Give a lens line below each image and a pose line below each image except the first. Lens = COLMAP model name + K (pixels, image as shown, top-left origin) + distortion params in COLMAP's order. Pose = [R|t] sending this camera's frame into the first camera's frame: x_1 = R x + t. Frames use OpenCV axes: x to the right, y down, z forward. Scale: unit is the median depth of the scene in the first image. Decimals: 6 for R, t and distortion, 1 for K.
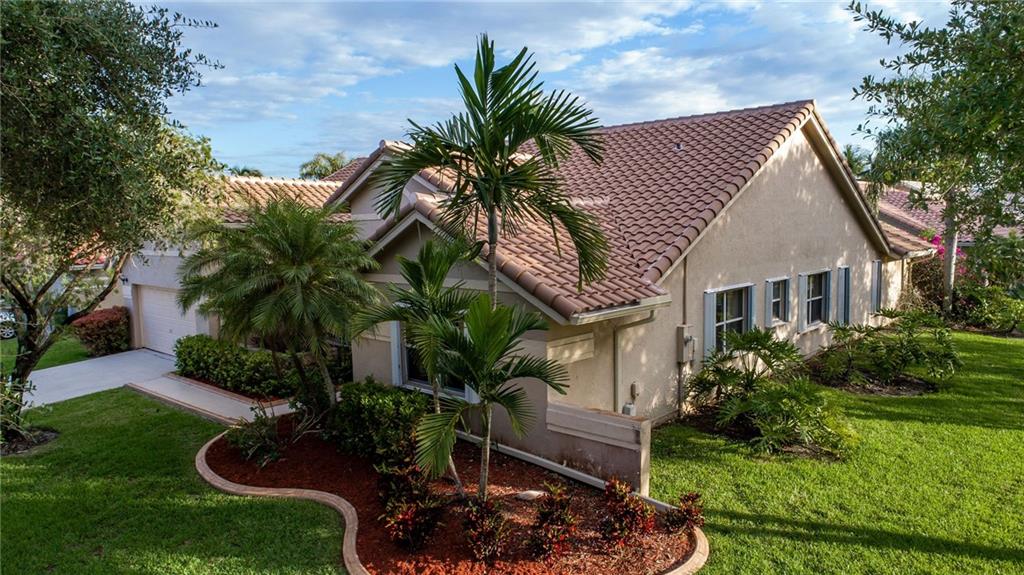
lens RADIAL K [[649.1, 0, 512.0], [0, 649.1, 287.5], [0, 0, 1]] dist [-0.011185, -0.000629]
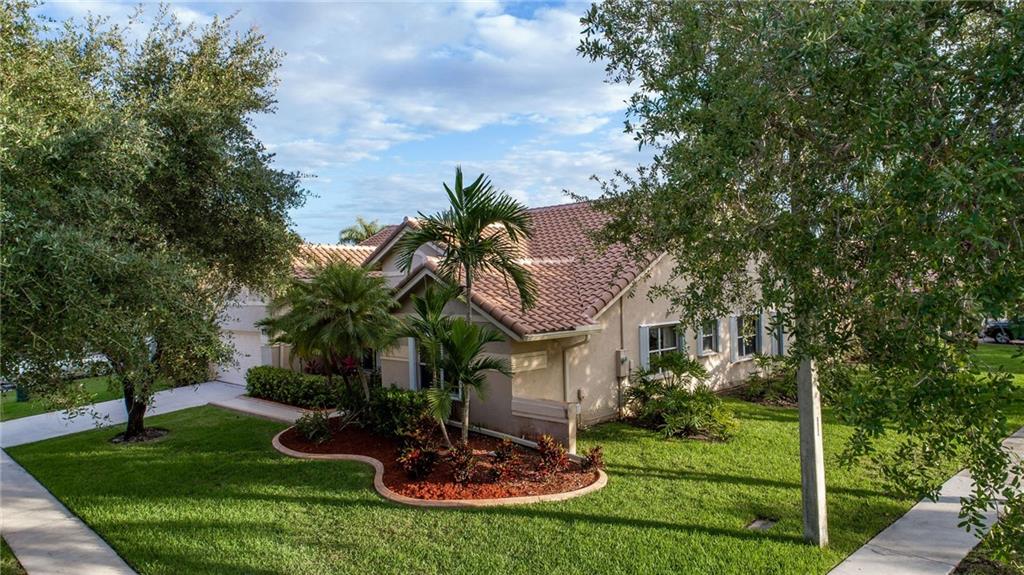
lens RADIAL K [[649.1, 0, 512.0], [0, 649.1, 287.5], [0, 0, 1]] dist [-0.011185, -0.000629]
pose [[0.999002, -0.006850, -0.044137, 0.112604], [0.002833, 0.995898, -0.090444, 0.059917], [0.044576, 0.090228, 0.994923, -0.457964]]
